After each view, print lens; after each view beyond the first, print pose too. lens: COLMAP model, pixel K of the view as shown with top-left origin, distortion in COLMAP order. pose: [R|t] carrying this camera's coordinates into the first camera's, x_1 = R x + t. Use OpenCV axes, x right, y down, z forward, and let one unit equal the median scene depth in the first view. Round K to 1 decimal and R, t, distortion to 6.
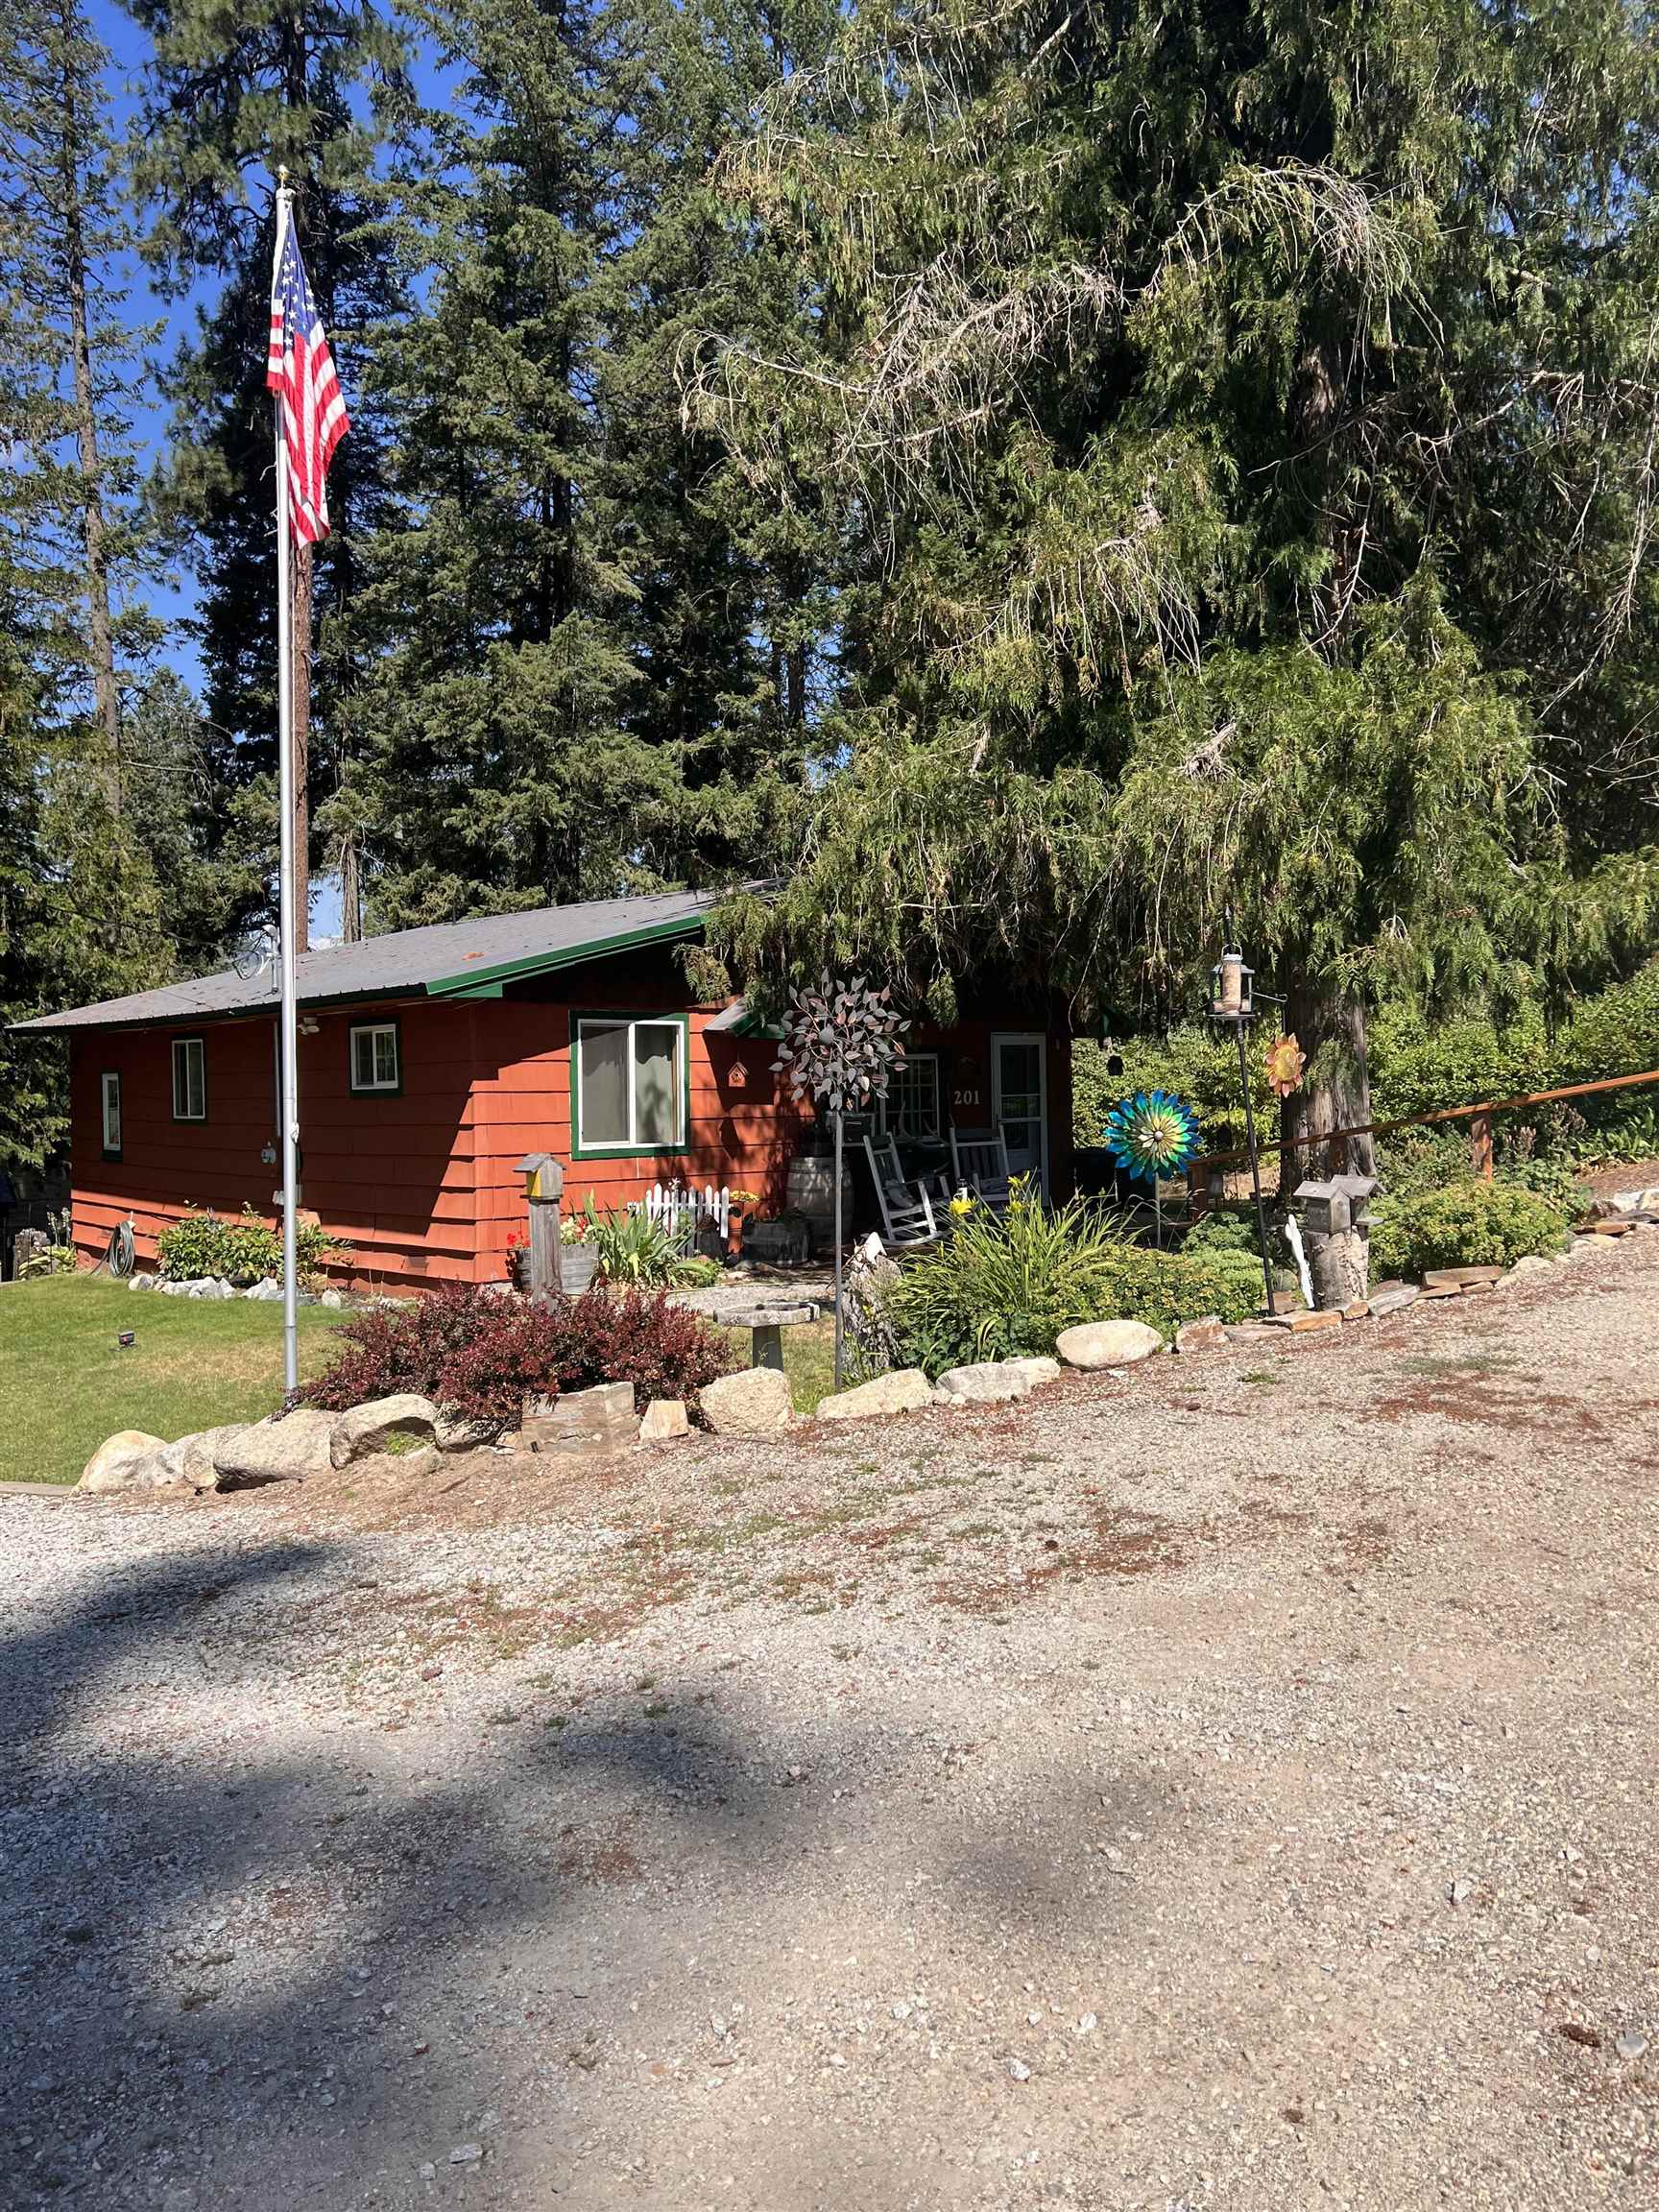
lens RADIAL K [[1659.5, 0, 835.6], [0, 1659.5, 1123.0], [0, 0, 1]] dist [0.081364, -0.092673]
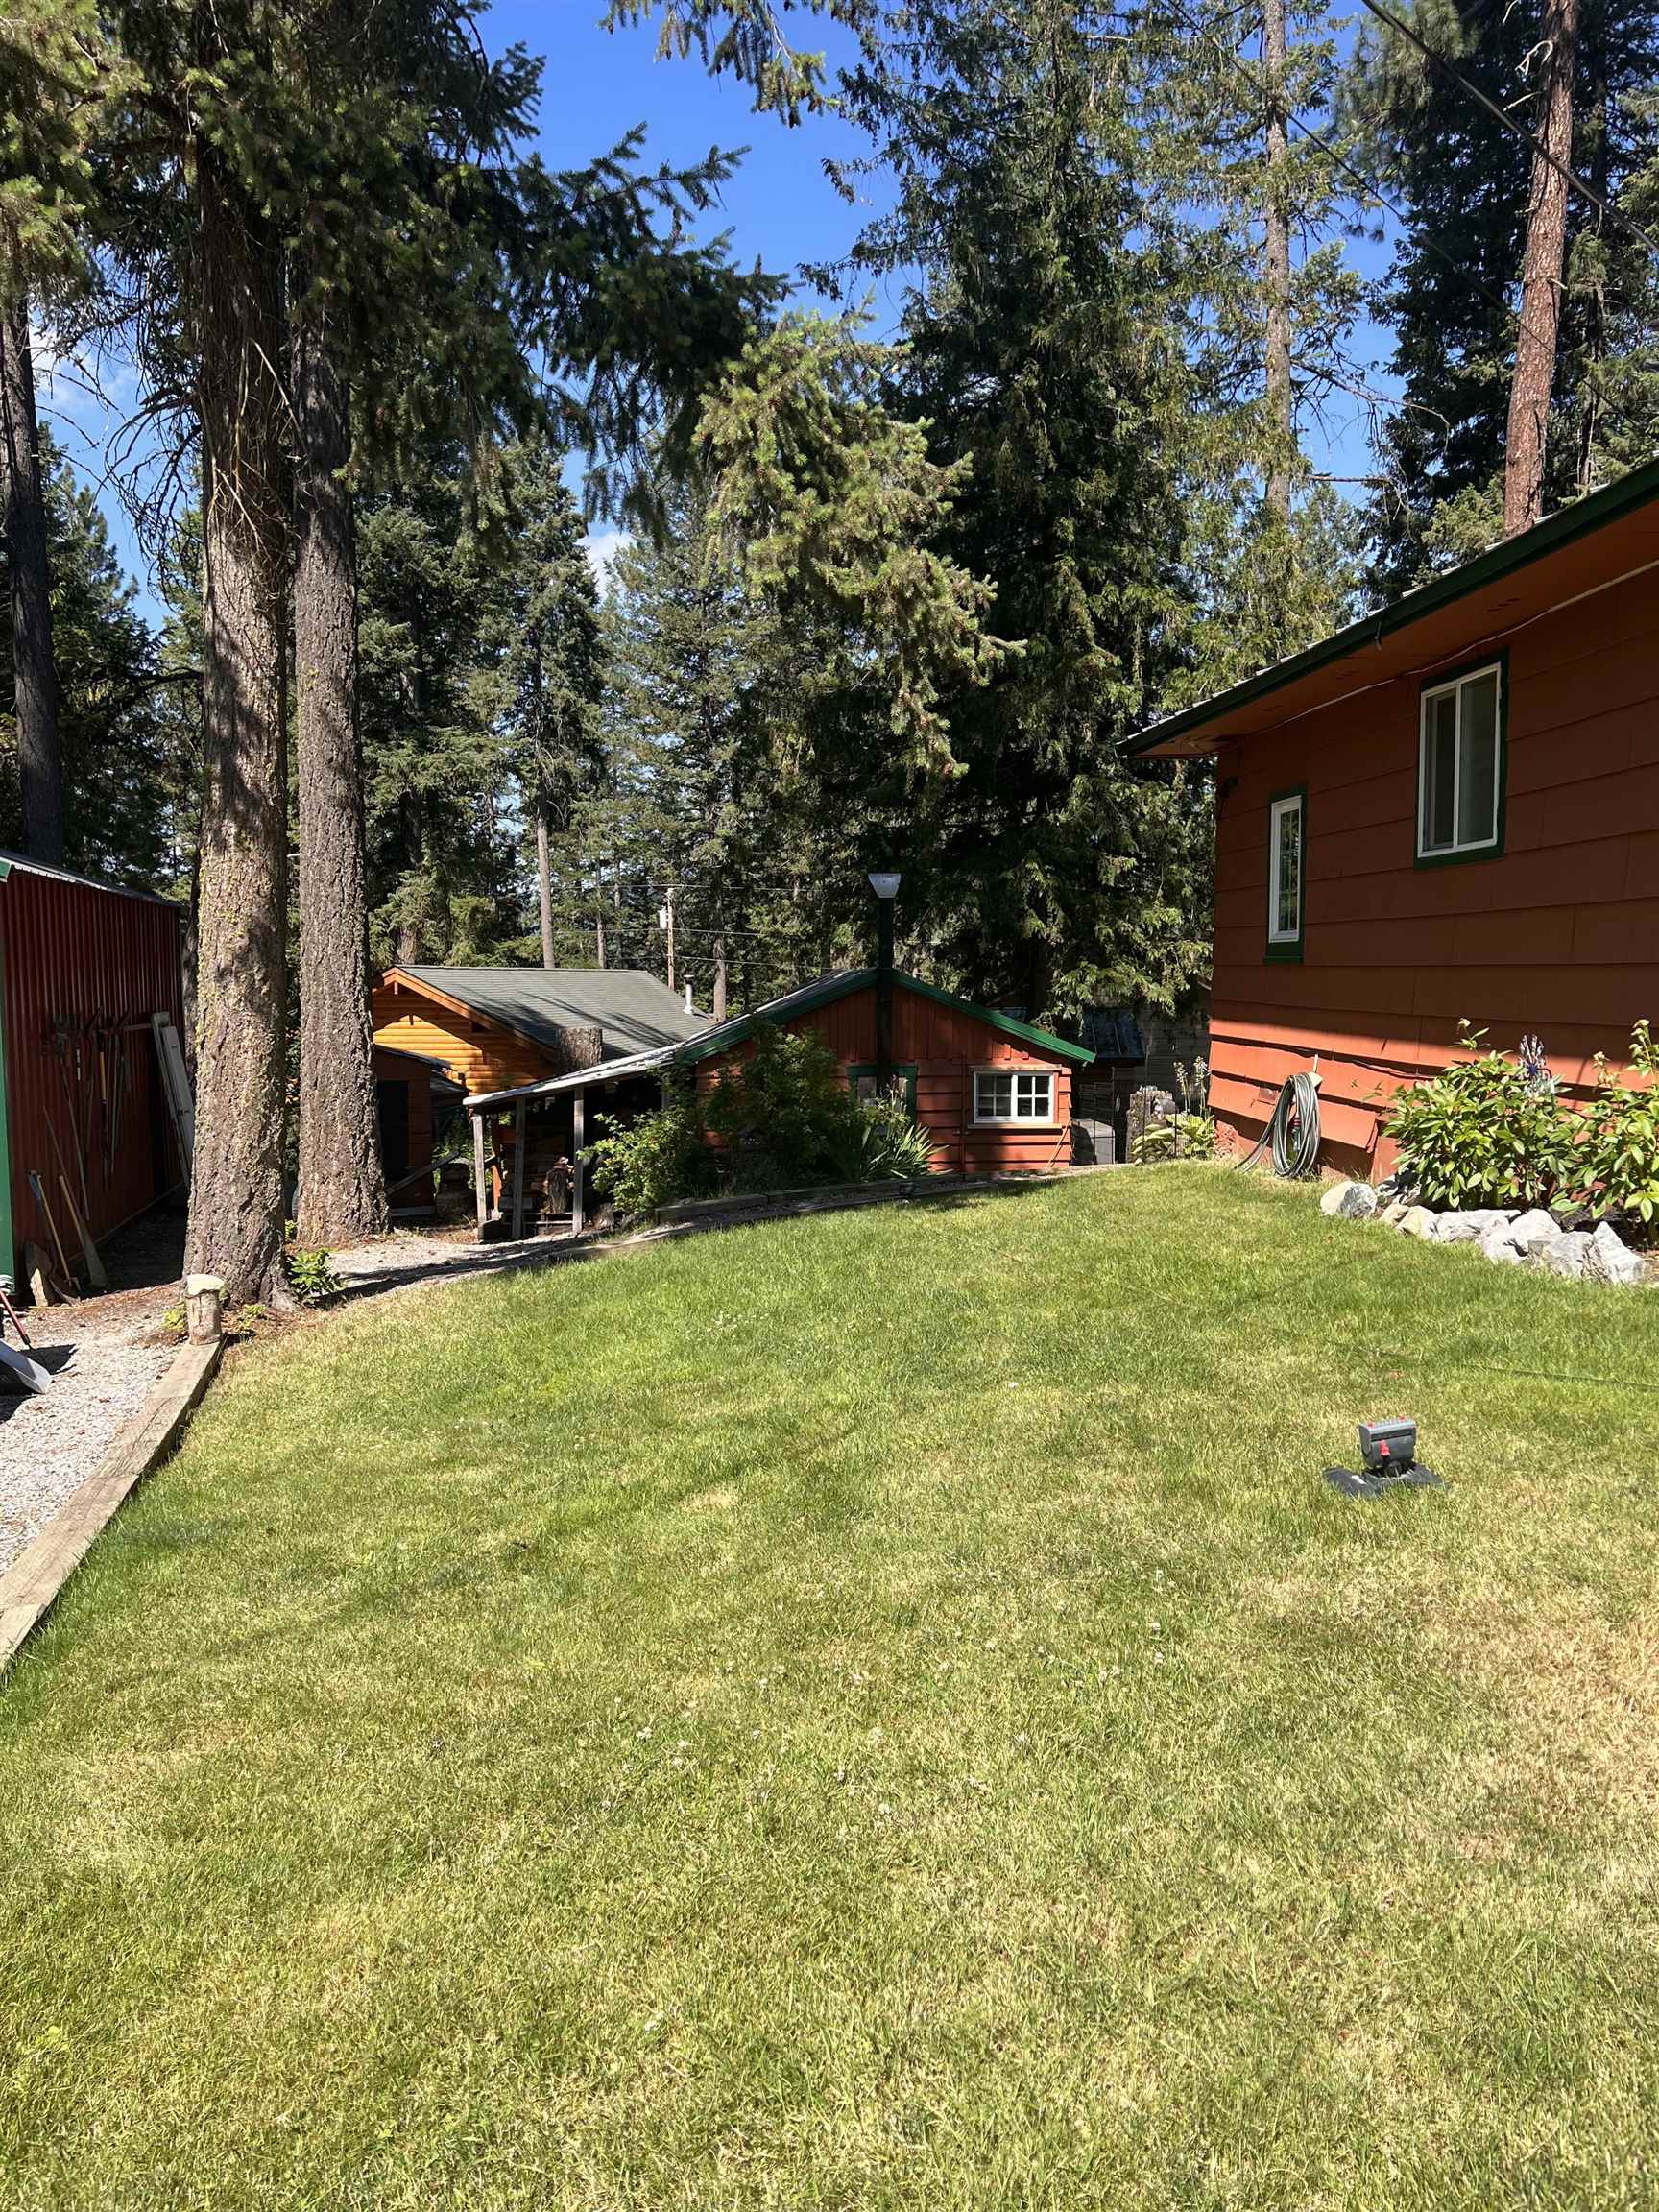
lens RADIAL K [[1659.5, 0, 835.6], [0, 1659.5, 1123.0], [0, 0, 1]] dist [0.081364, -0.092673]
pose [[0.798849, 0.060152, -0.598517, -0.208134], [-0.019121, 0.997024, 0.074681, 0.035026], [0.601228, -0.048215, 0.797621, 0.454143]]
